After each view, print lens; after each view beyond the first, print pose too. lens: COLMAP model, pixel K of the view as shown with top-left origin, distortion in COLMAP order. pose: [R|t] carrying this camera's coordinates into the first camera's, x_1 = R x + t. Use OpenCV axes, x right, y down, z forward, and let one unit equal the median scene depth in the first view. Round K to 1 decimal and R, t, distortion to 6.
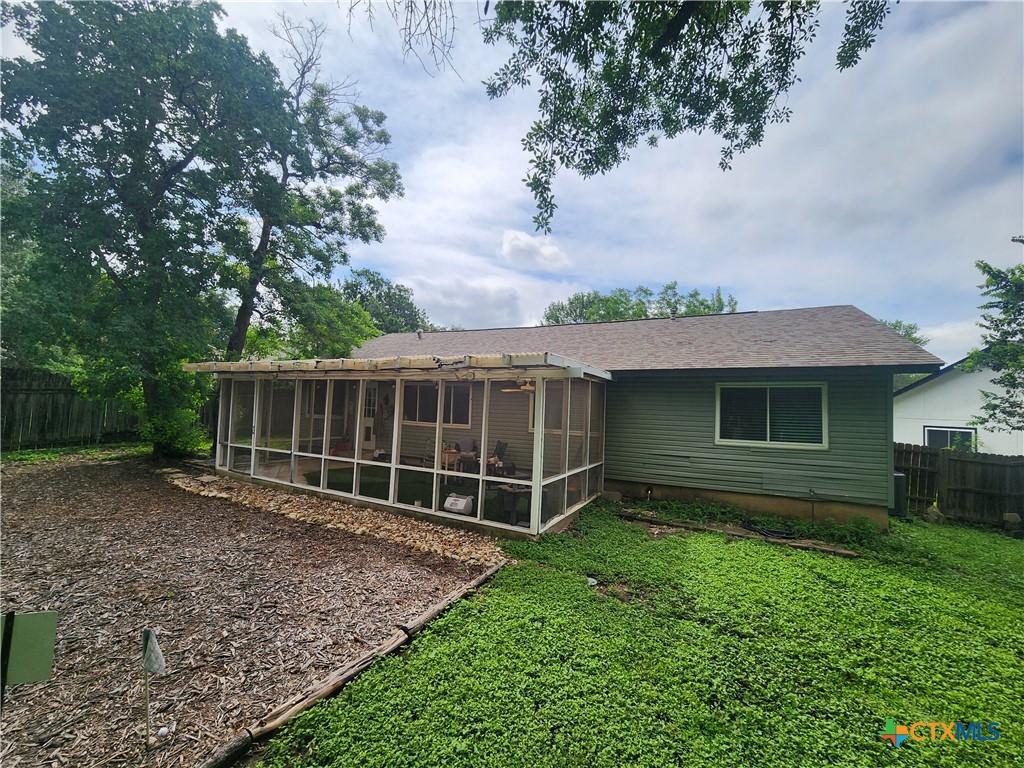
lens RADIAL K [[419.6, 0, 511.8], [0, 419.6, 387.9], [0, 0, 1]] dist [-0.000006, -0.000440]
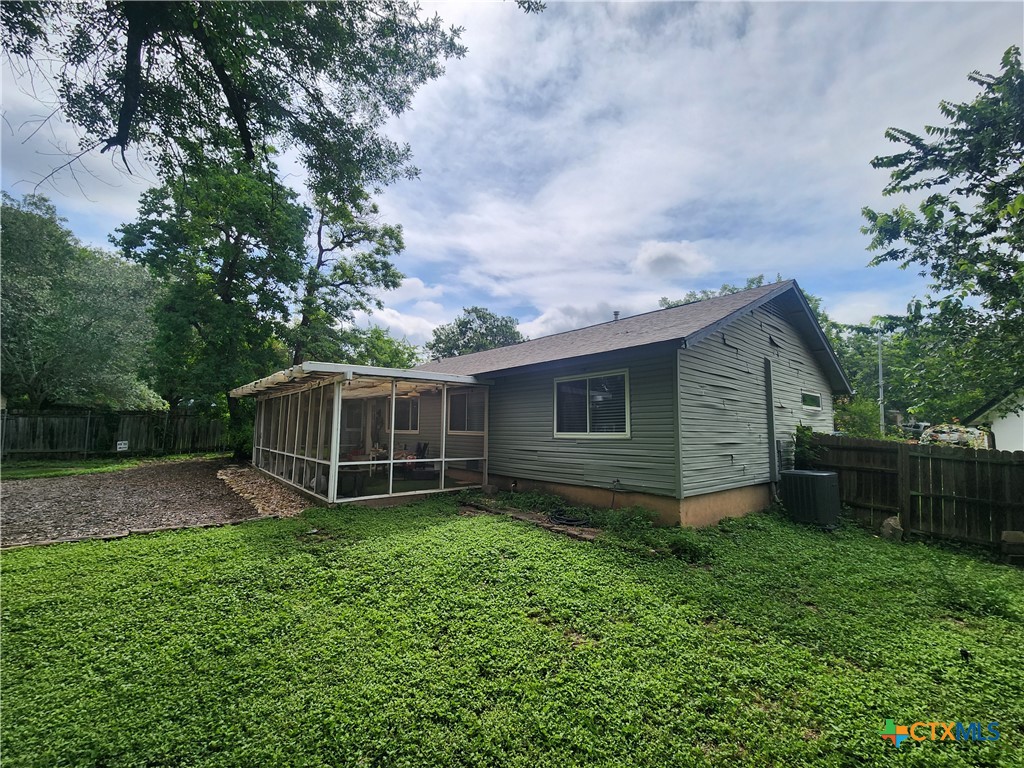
lens RADIAL K [[419.6, 0, 512.2], [0, 419.6, 386.0], [0, 0, 1]] dist [-0.000006, -0.000440]
pose [[0.925337, -0.065322, -0.373475, 0.777584], [0.042566, 0.996717, -0.068865, 0.073538], [0.376748, 0.047826, 0.925080, -0.001844]]
